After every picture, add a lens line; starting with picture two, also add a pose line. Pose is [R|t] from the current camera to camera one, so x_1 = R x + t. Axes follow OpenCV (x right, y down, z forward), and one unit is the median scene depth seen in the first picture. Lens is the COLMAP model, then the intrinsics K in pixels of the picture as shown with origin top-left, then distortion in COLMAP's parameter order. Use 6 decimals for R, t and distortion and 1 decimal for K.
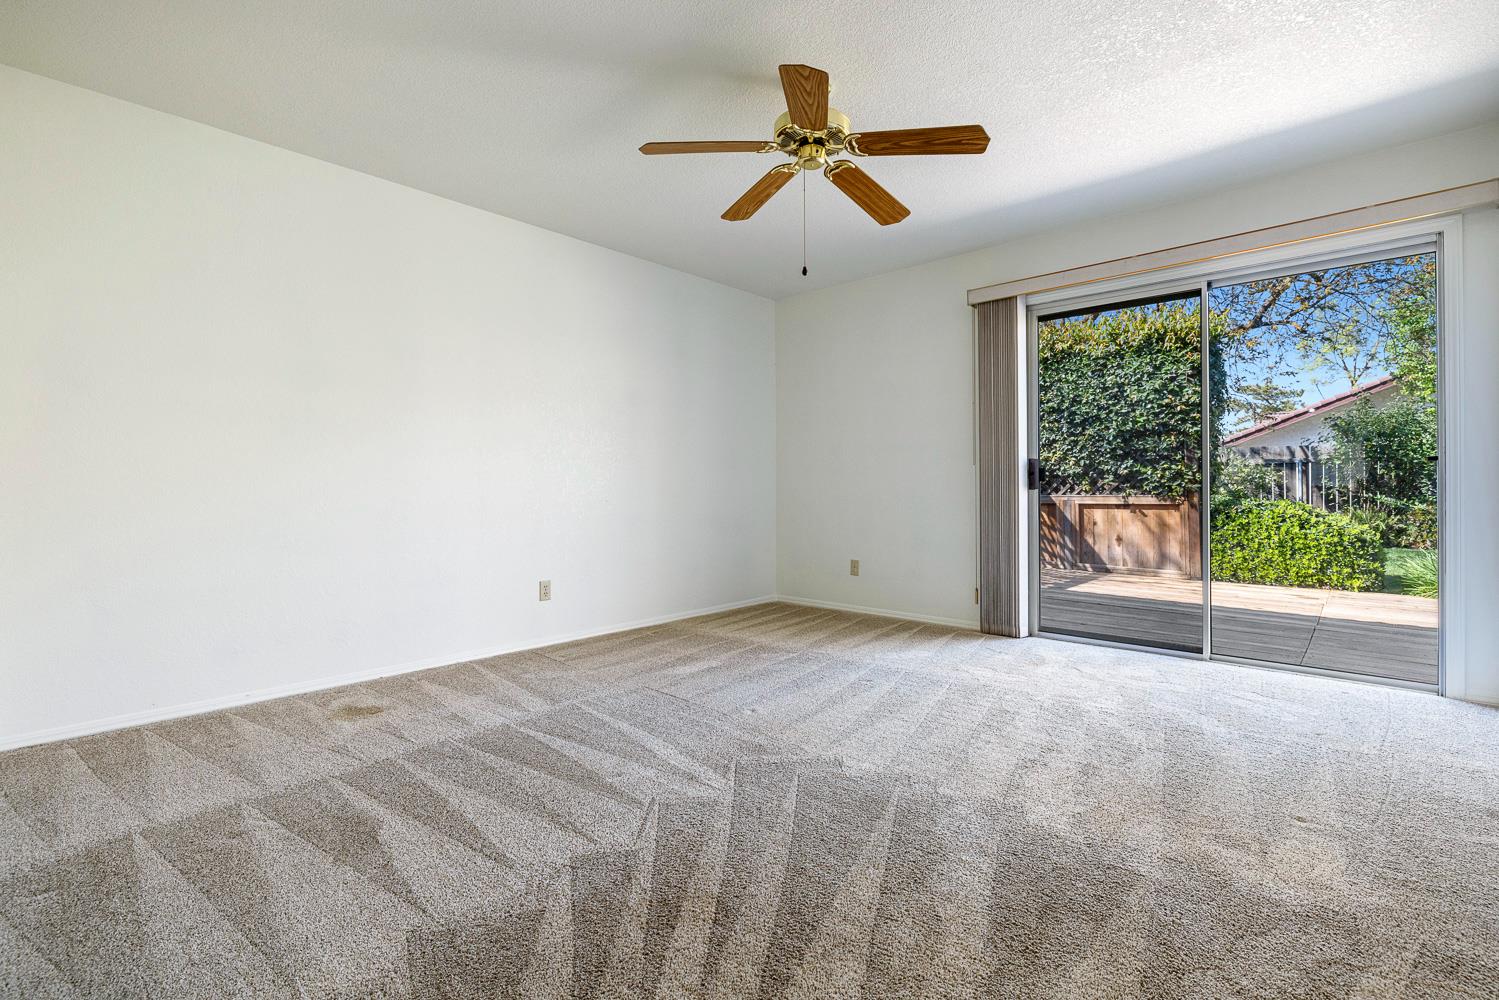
lens RADIAL K [[680.6, 0, 750.0], [0, 680.6, 490.9], [0, 0, 1]] dist [0.000310, -0.000294]
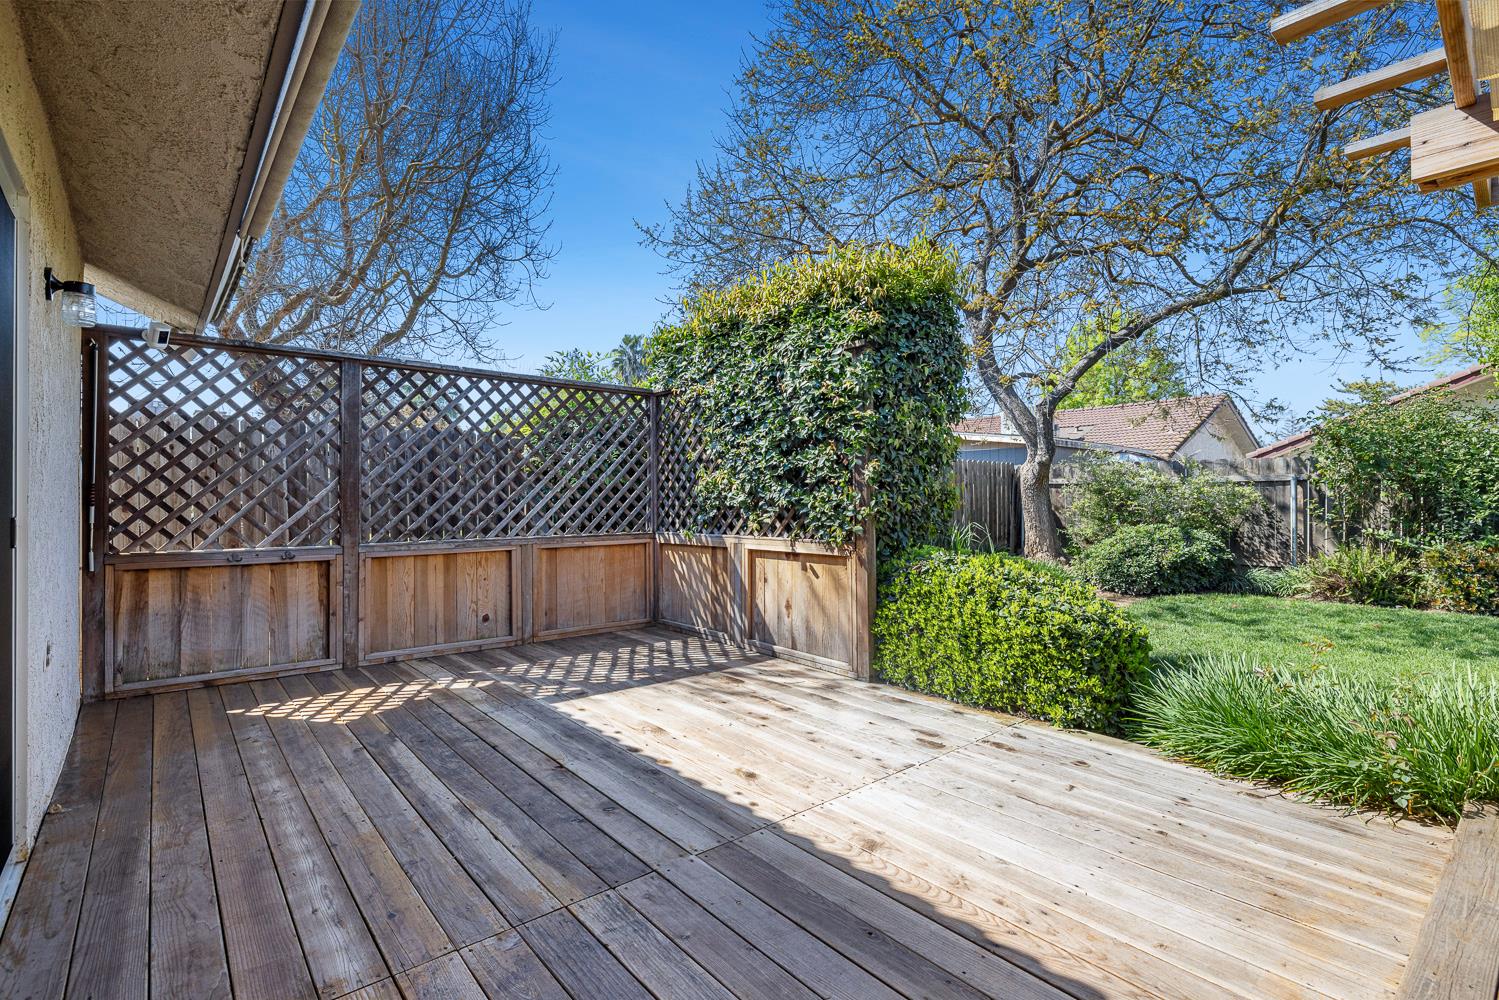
lens RADIAL K [[707.3, 0, 749.2], [0, 707.3, 500.5], [0, 0, 1]] dist [0.000320, -0.000430]
pose [[0.993961, 0.006811, -0.109523, 0.611947], [-0.007310, 0.999965, -0.004152, -0.028178], [0.109491, 0.004927, 0.993976, 0.348821]]
